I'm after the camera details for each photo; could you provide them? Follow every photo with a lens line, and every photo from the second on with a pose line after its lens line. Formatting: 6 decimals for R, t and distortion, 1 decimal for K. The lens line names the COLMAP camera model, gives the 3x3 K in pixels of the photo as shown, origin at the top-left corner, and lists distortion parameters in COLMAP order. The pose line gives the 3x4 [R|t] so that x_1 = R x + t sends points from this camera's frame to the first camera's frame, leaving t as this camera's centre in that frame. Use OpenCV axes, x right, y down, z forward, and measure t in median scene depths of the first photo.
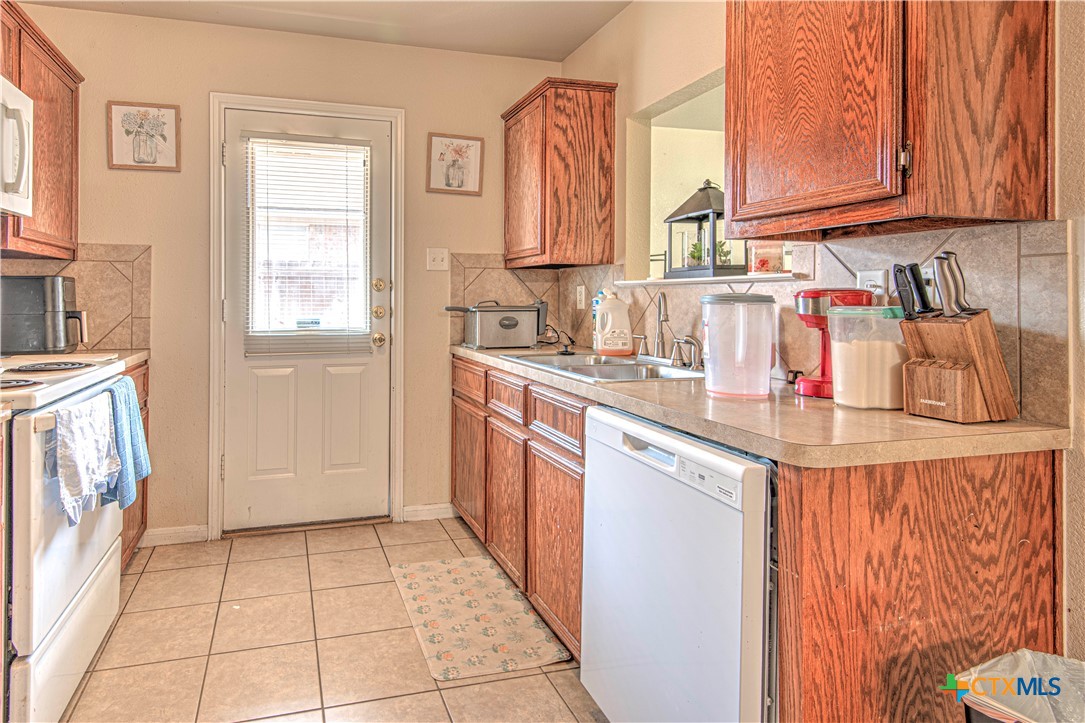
lens RADIAL K [[657.1, 0, 534.2], [0, 657.1, 294.5], [0, 0, 1]] dist [0.018143, -0.007091]
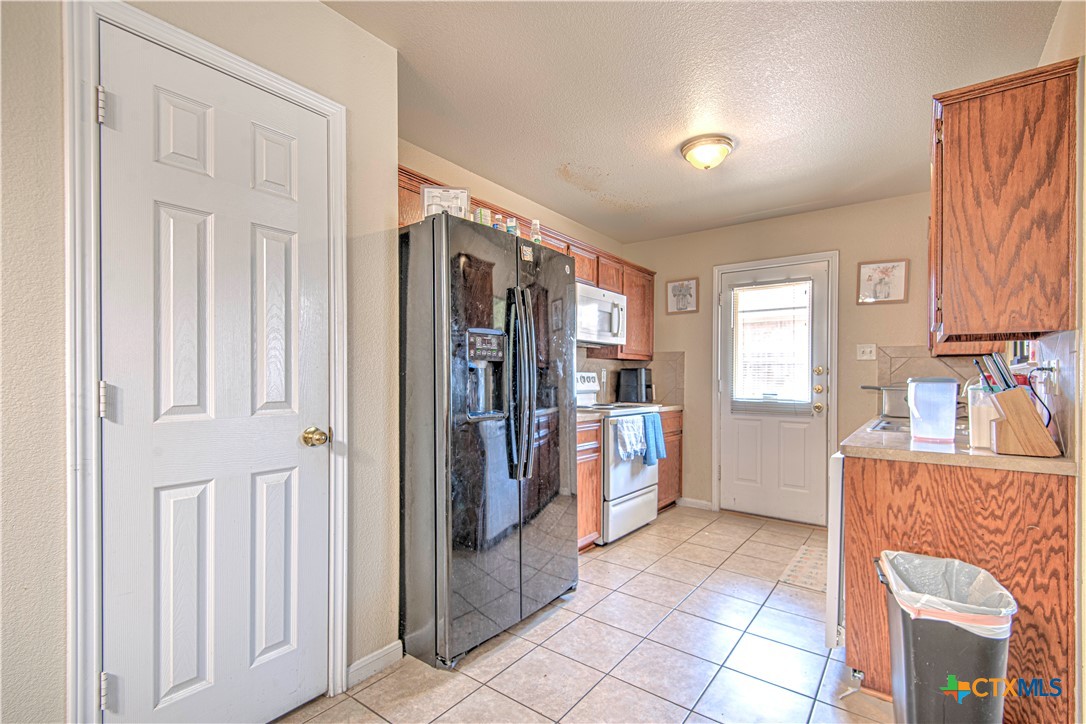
lens RADIAL K [[503.1, 0, 541.1], [0, 503.1, 371.8], [0, 0, 1]] dist [0.000387, 0.000105]
pose [[0.617249, -0.006591, -0.786741, 0.964132], [-0.001851, 0.999950, -0.009830, 0.000977], [0.786766, 0.007524, 0.617206, -0.729756]]
